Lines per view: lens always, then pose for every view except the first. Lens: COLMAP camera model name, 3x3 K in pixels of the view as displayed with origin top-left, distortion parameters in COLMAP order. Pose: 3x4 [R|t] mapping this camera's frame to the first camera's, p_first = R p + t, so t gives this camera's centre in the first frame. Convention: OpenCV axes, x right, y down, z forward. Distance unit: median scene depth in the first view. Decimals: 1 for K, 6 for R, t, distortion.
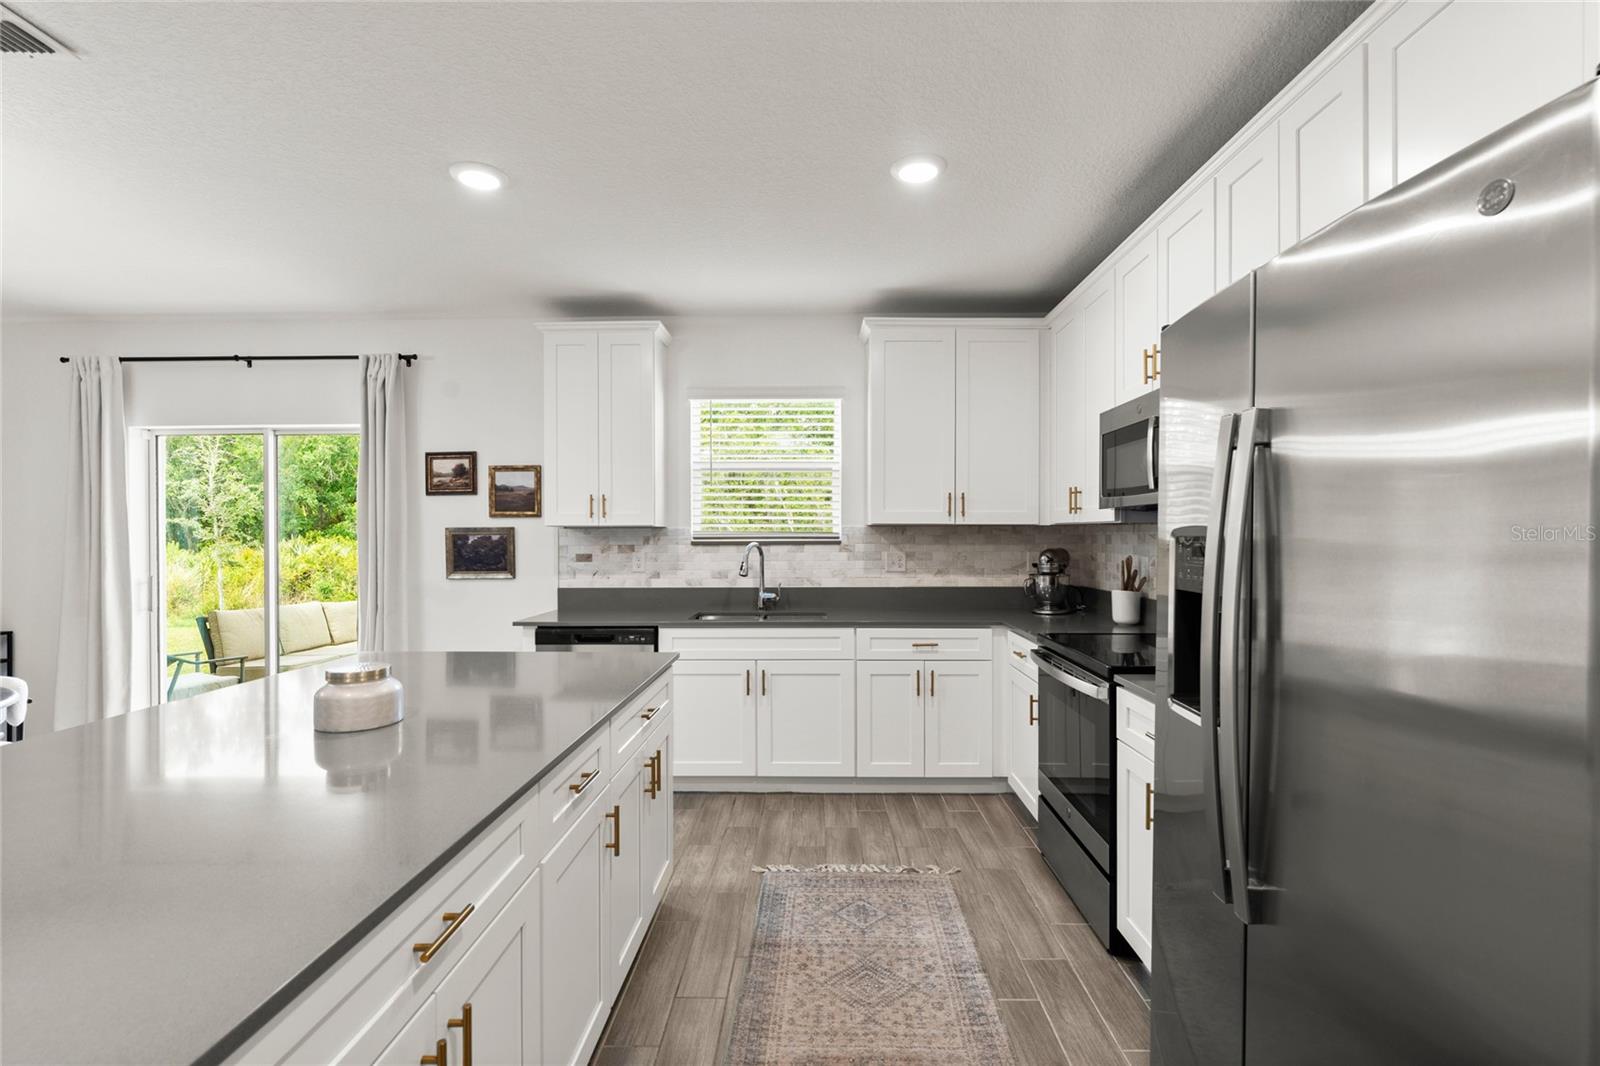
lens RADIAL K [[722.0, 0, 808.9], [0, 722.0, 530.9], [0, 0, 1]] dist [0.001810, 0.000398]
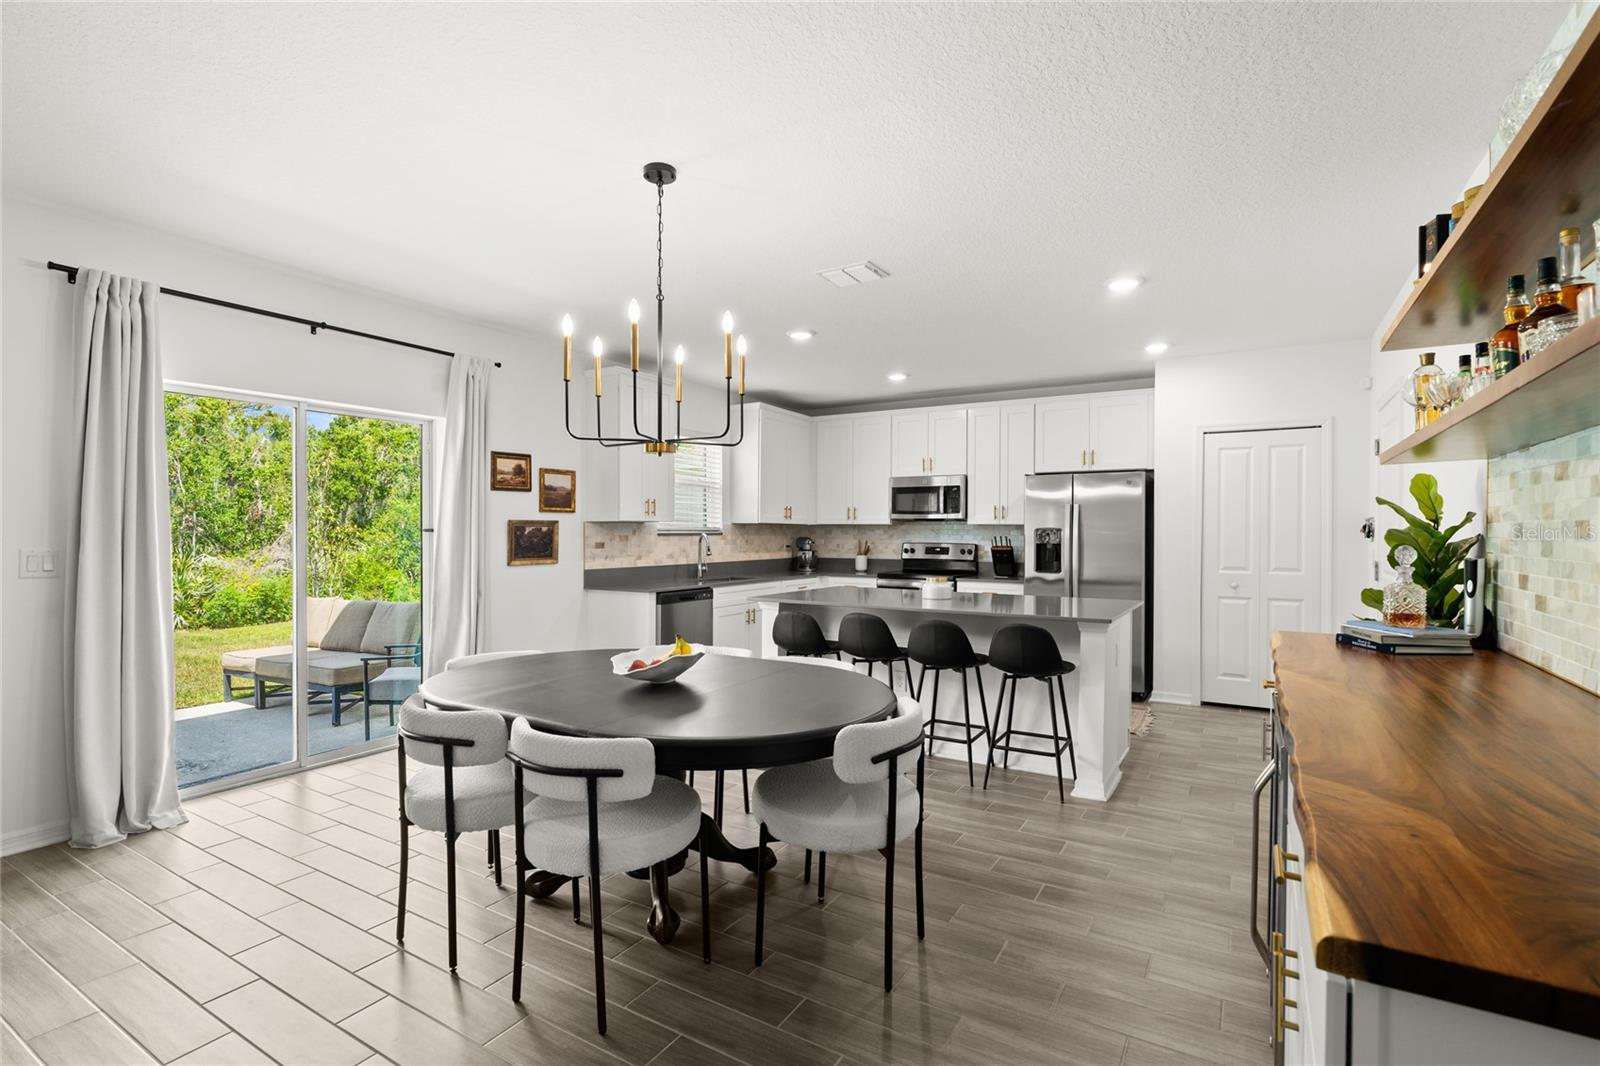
lens RADIAL K [[744.3, 0, 805.5], [0, 744.3, 533.1], [0, 0, 1]] dist [-0.001804, -0.000329]
pose [[0.499977, 0.002993, 0.866034, -1.279504], [-0.007948, 0.999968, 0.001132, 0.011029], [-0.866002, -0.007450, 0.499985, 0.020450]]
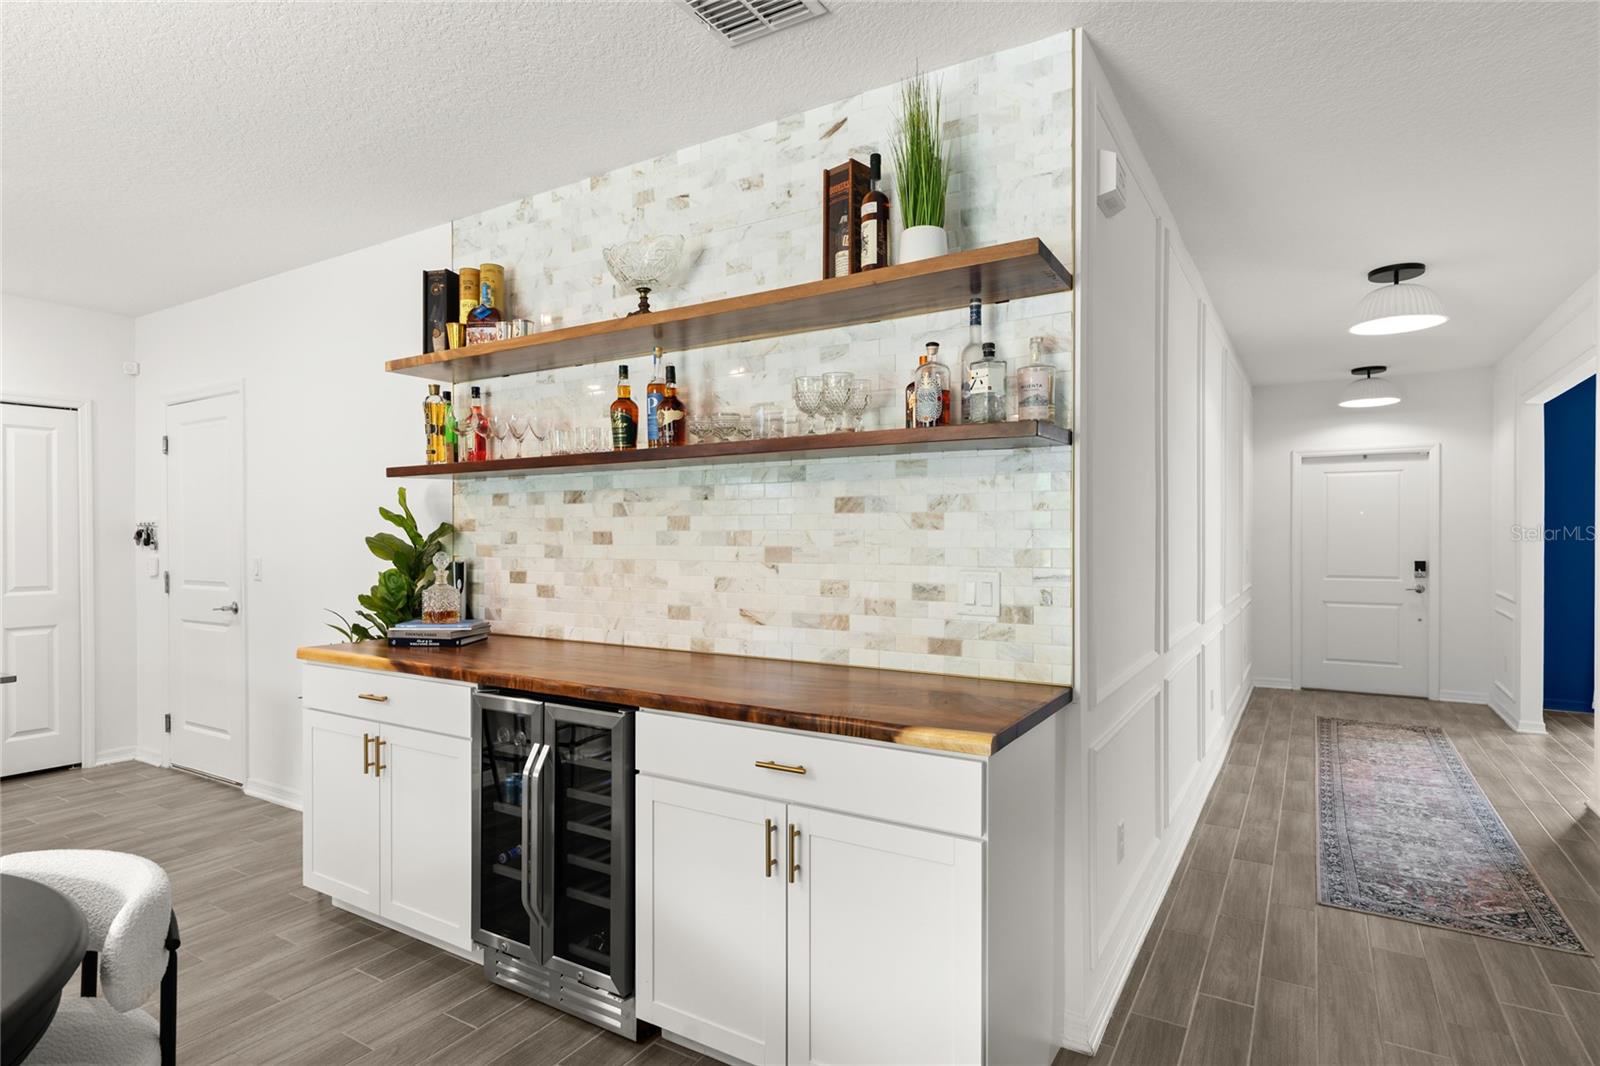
lens RADIAL K [[842.4, 0, 808.9], [0, 842.4, 540.8], [0, 0, 1]] dist [-0.002272, -0.000368]
pose [[-0.862621, 0.002488, 0.505845, -1.208768], [0.003539, 0.999993, 0.001116, 0.008095], [-0.505839, 0.002753, -0.862624, 0.375371]]
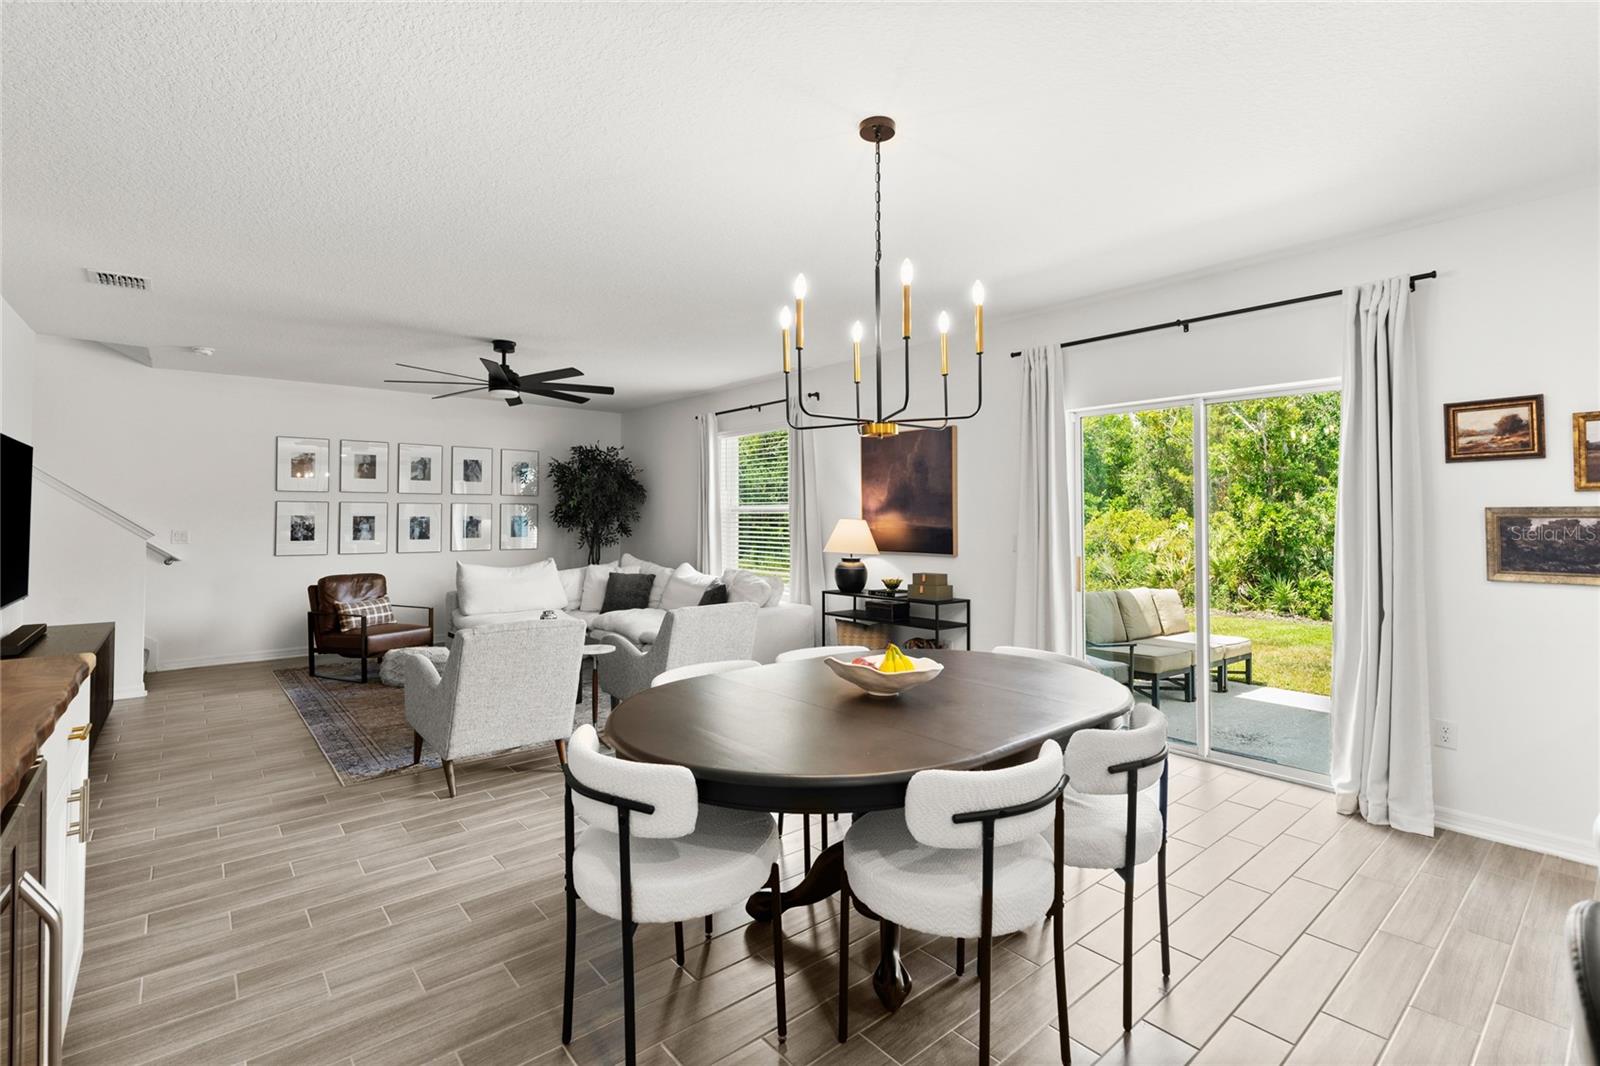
lens RADIAL K [[722.9, 0, 804.6], [0, 722.9, 529.6], [0, 0, 1]] dist [-0.001214, -0.000388]
pose [[0.668061, 0.017137, -0.743910, -0.421298], [-0.002843, 0.999786, 0.020478, 0.004574], [0.744102, -0.011565, 0.667966, 0.036864]]
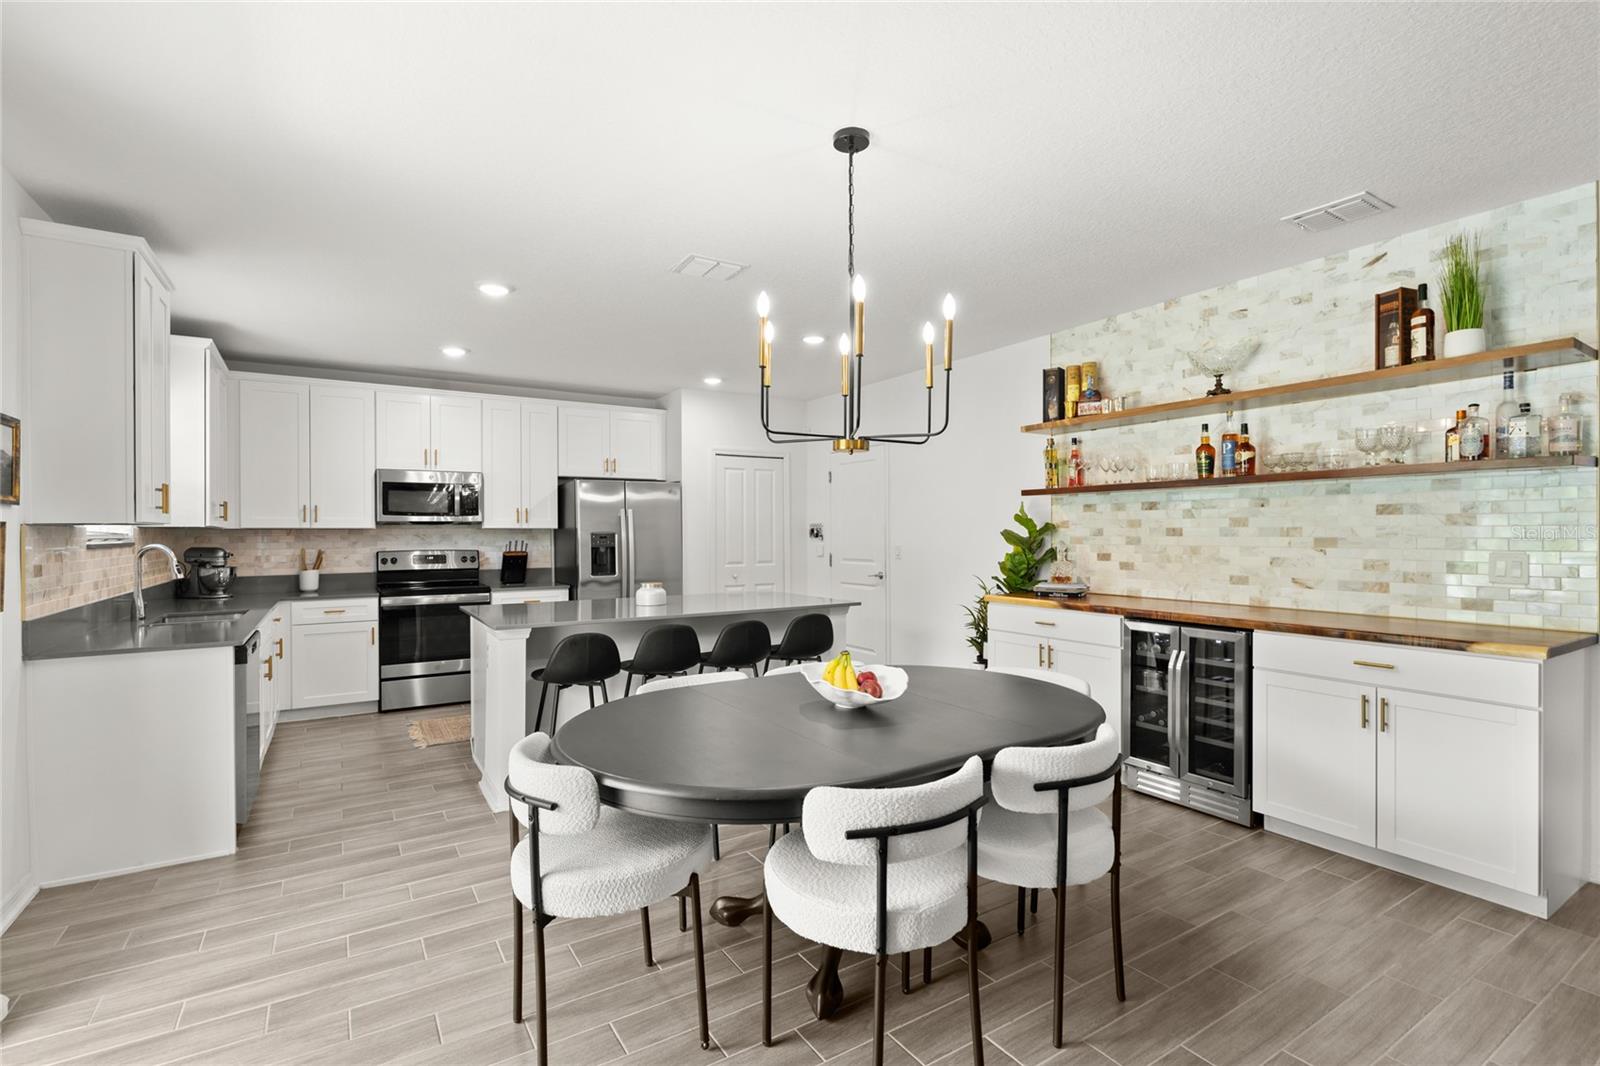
lens RADIAL K [[744.3, 0, 805.5], [0, 744.3, 533.1], [0, 0, 1]] dist [-0.001804, -0.000329]
pose [[-0.546901, 0.005587, 0.837179, -1.253147], [0.004568, 0.999983, -0.003689, 0.008667], [-0.837185, 0.001807, -0.546917, 0.791164]]
